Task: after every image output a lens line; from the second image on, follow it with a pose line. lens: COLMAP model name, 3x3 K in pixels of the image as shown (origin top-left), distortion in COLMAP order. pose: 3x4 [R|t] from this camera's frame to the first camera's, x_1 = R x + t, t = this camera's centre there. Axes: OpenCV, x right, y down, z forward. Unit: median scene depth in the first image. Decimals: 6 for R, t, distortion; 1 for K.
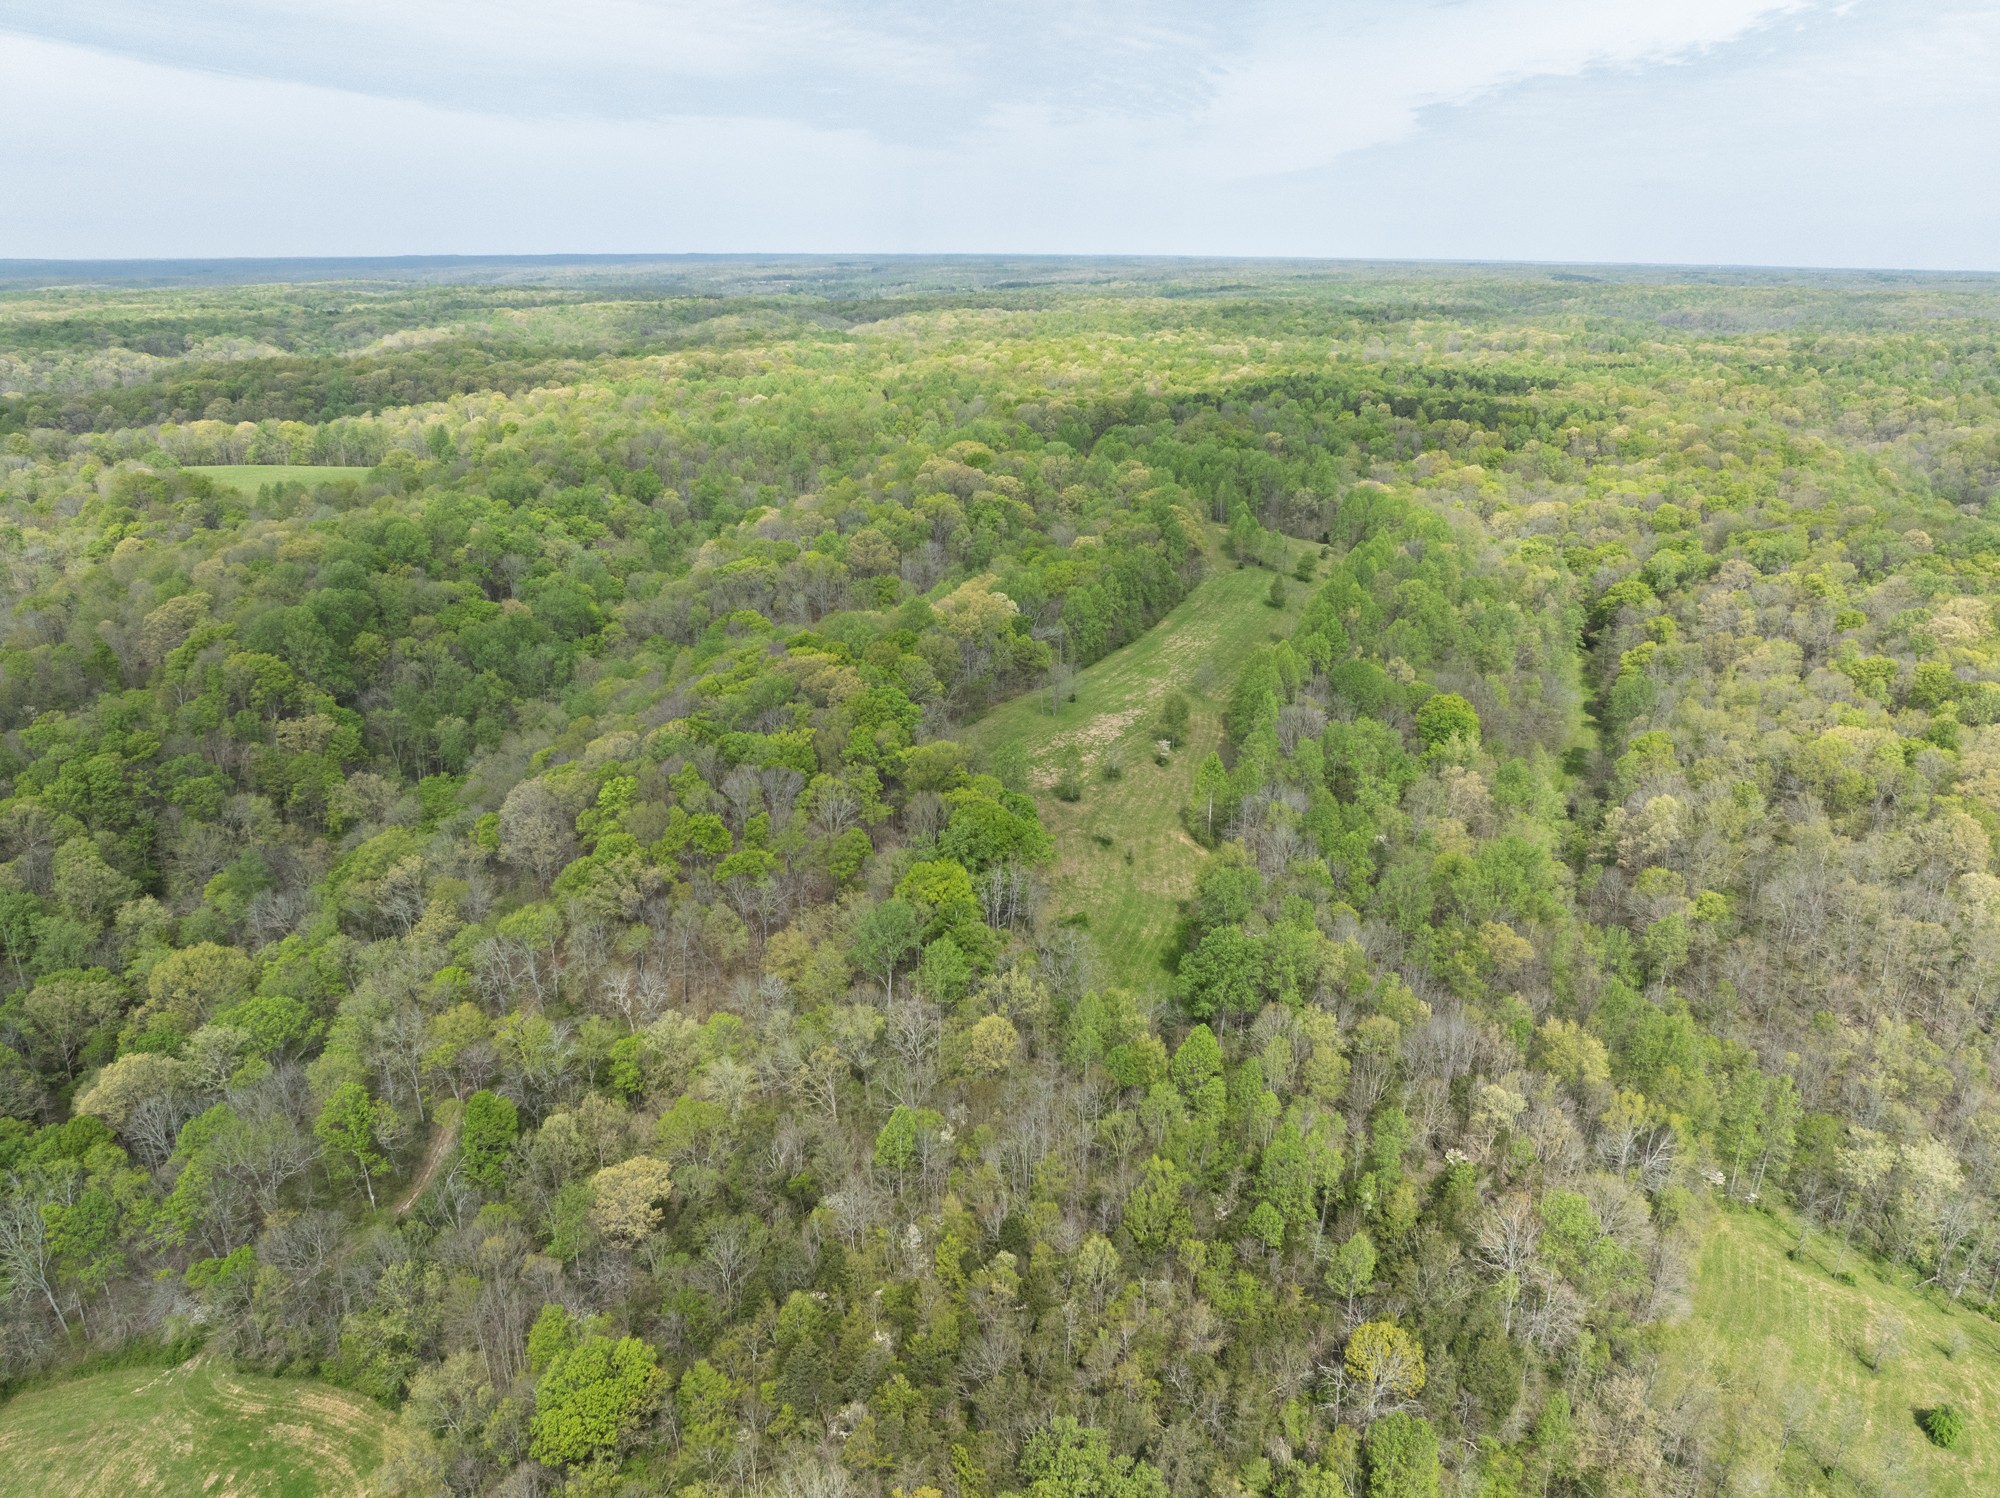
lens RADIAL K [[1412.5, 0, 1007.6], [0, 1412.5, 743.2], [0, 0, 1]] dist [-0.043320, 0.007236]
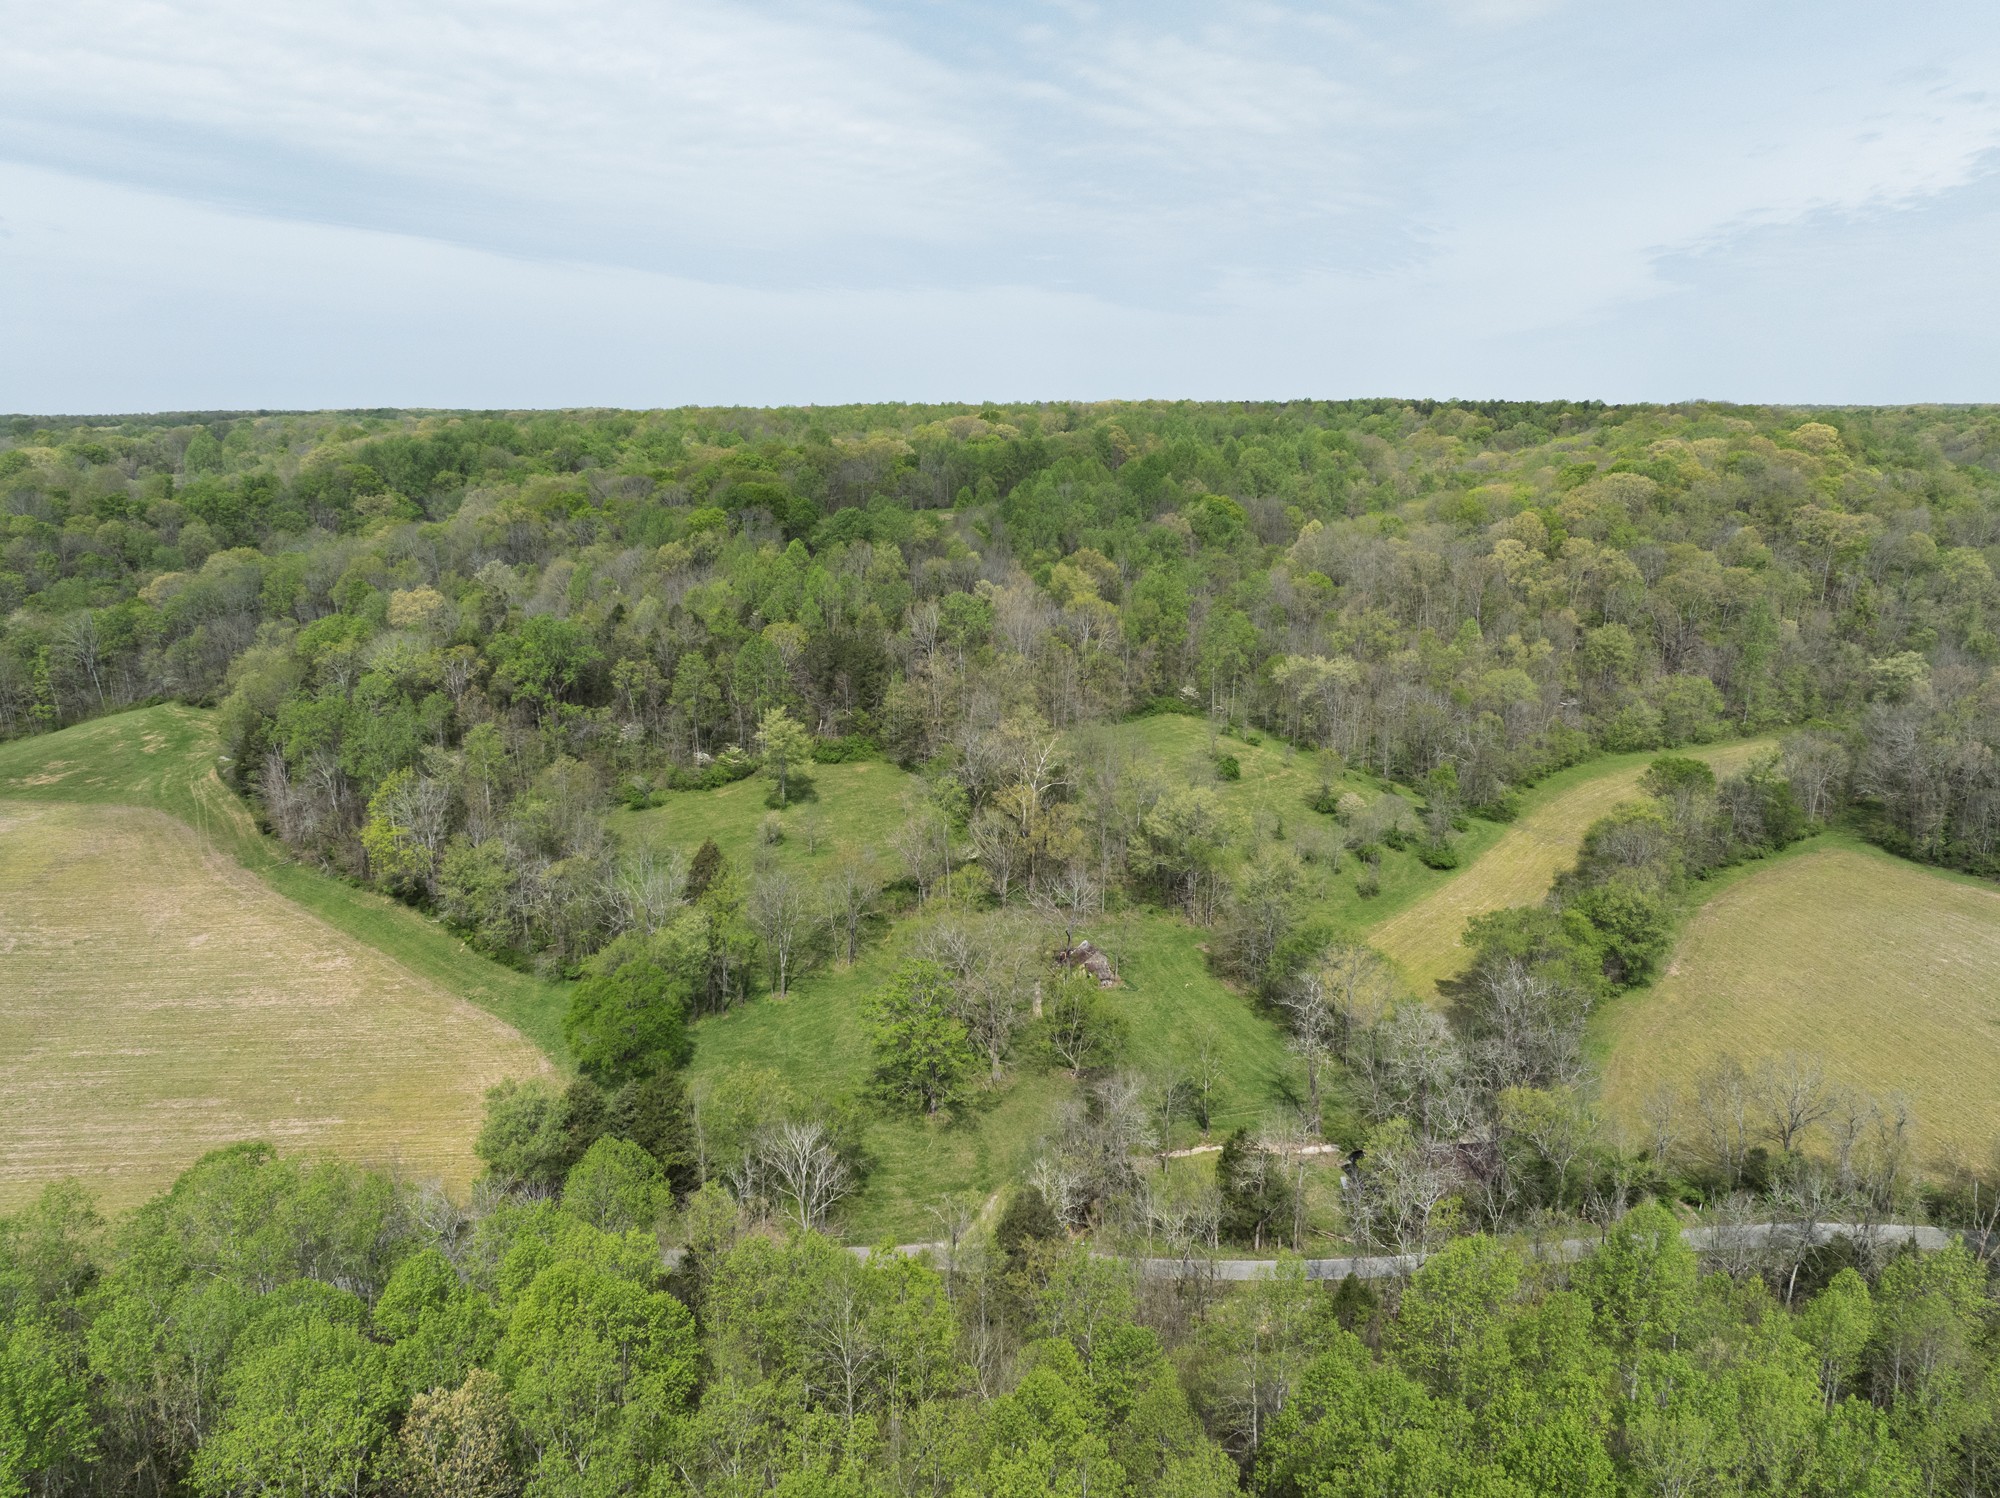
lens RADIAL K [[1412.5, 0, 1007.6], [0, 1412.5, 743.2], [0, 0, 1]] dist [-0.043320, 0.007236]
pose [[0.982384, 0.036355, -0.183301, 0.290590], [-0.055343, 0.993491, -0.099564, 0.251519], [0.178488, 0.107955, 0.978002, -0.175717]]
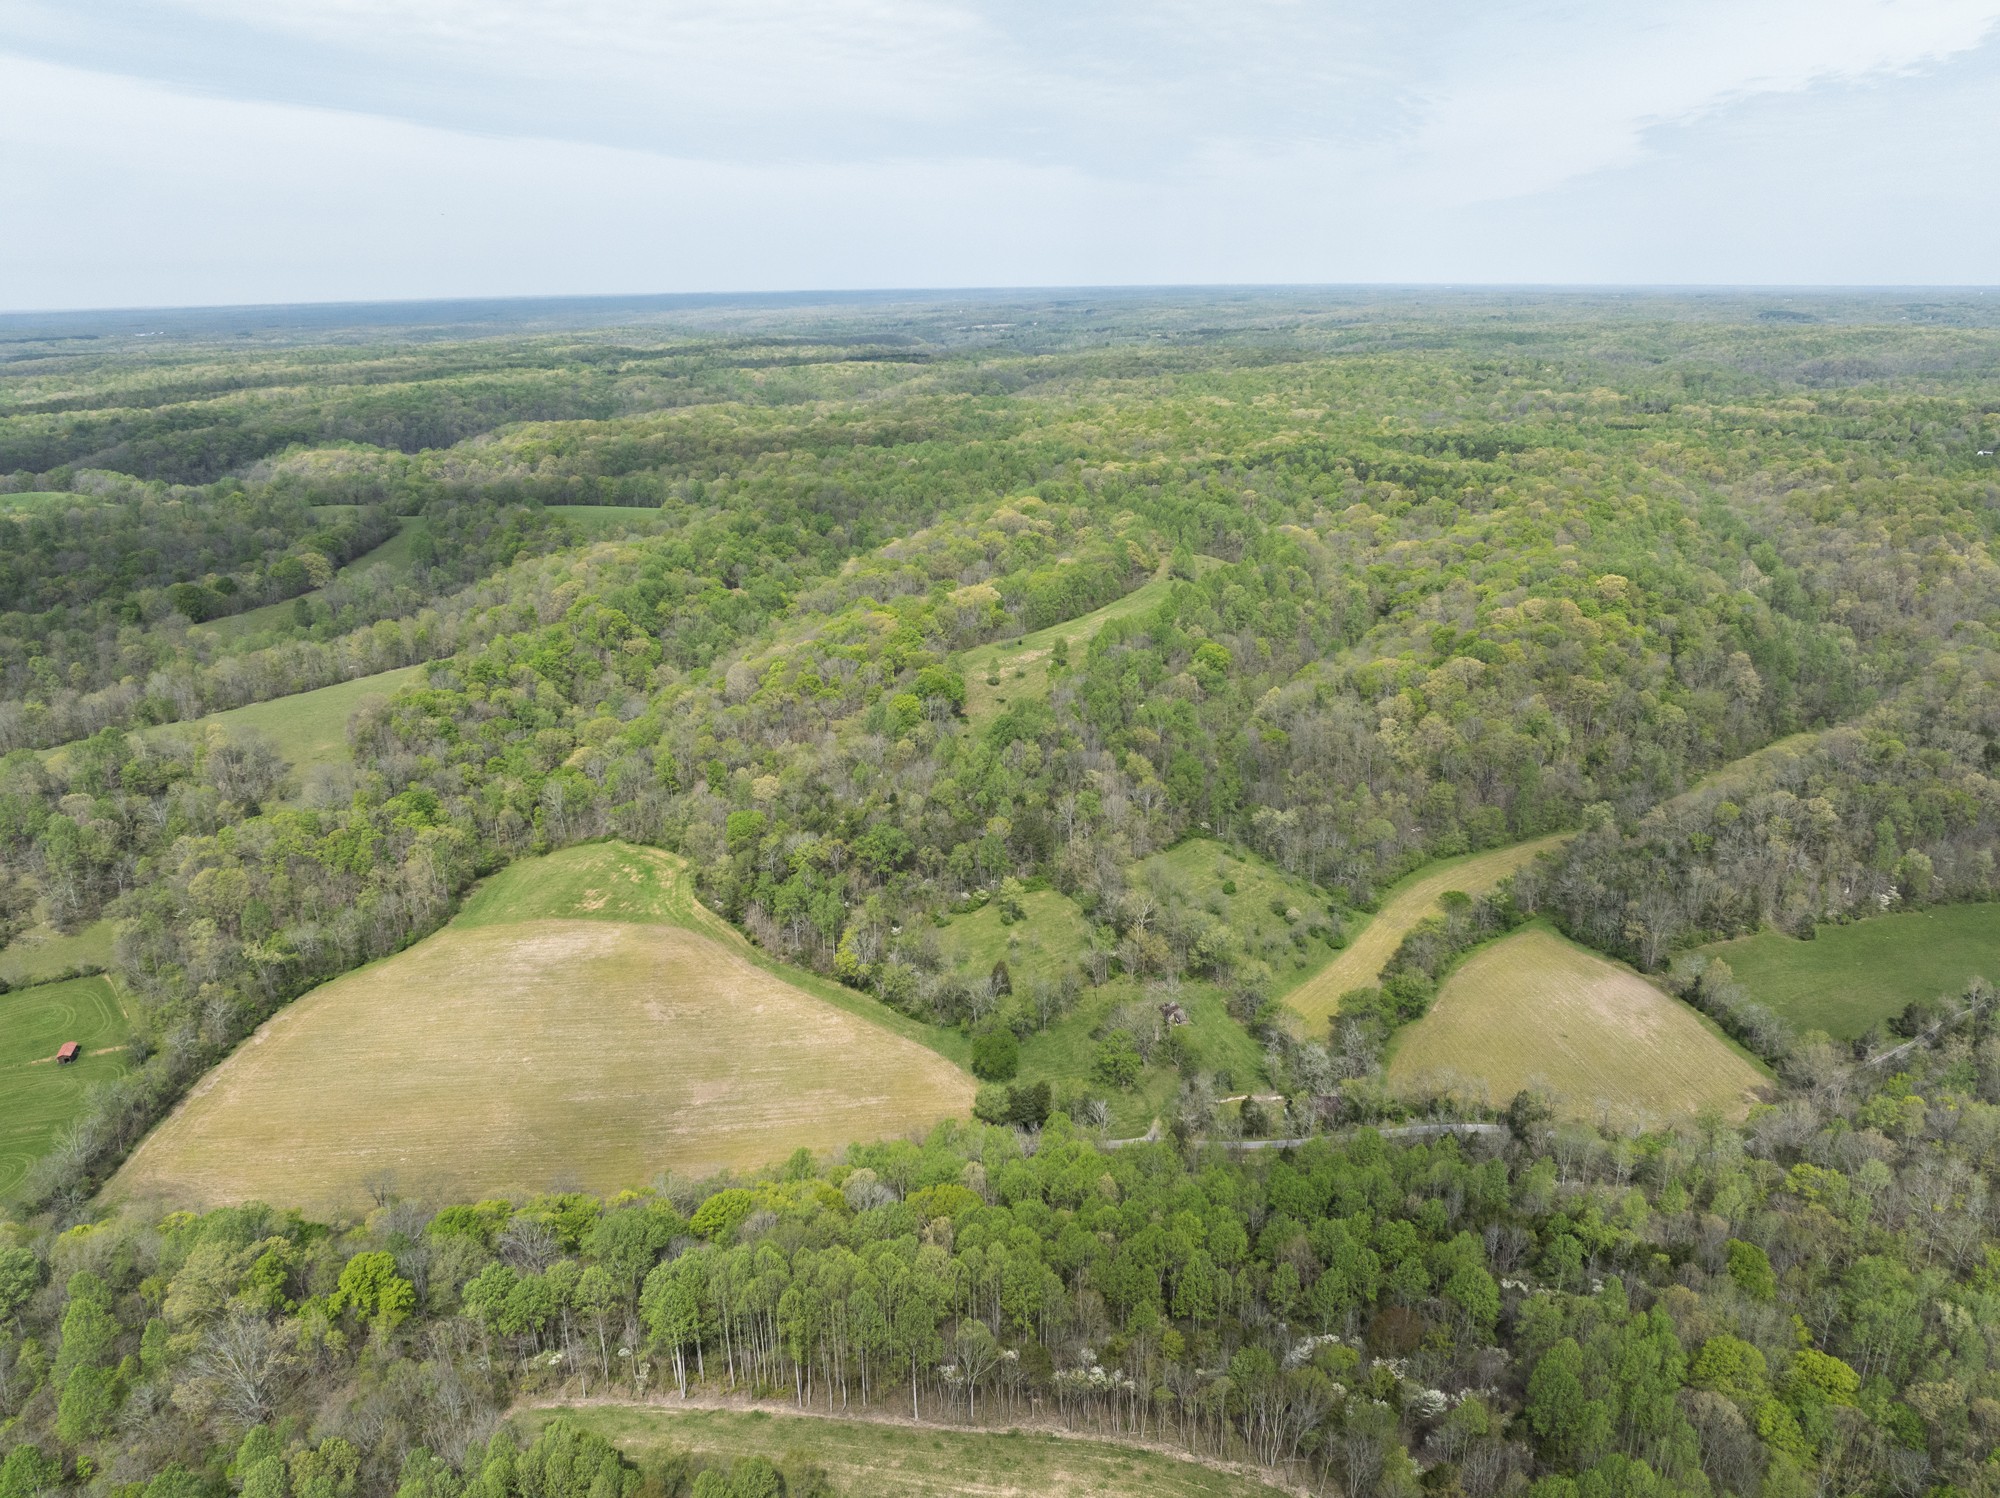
lens RADIAL K [[1412.5, 0, 1007.6], [0, 1412.5, 743.2], [0, 0, 1]] dist [-0.043320, 0.007236]
pose [[0.987496, 0.033811, -0.153974, 0.268016], [-0.036822, 0.999182, -0.016745, 0.111667], [0.153281, 0.022206, 0.987933, -0.714175]]
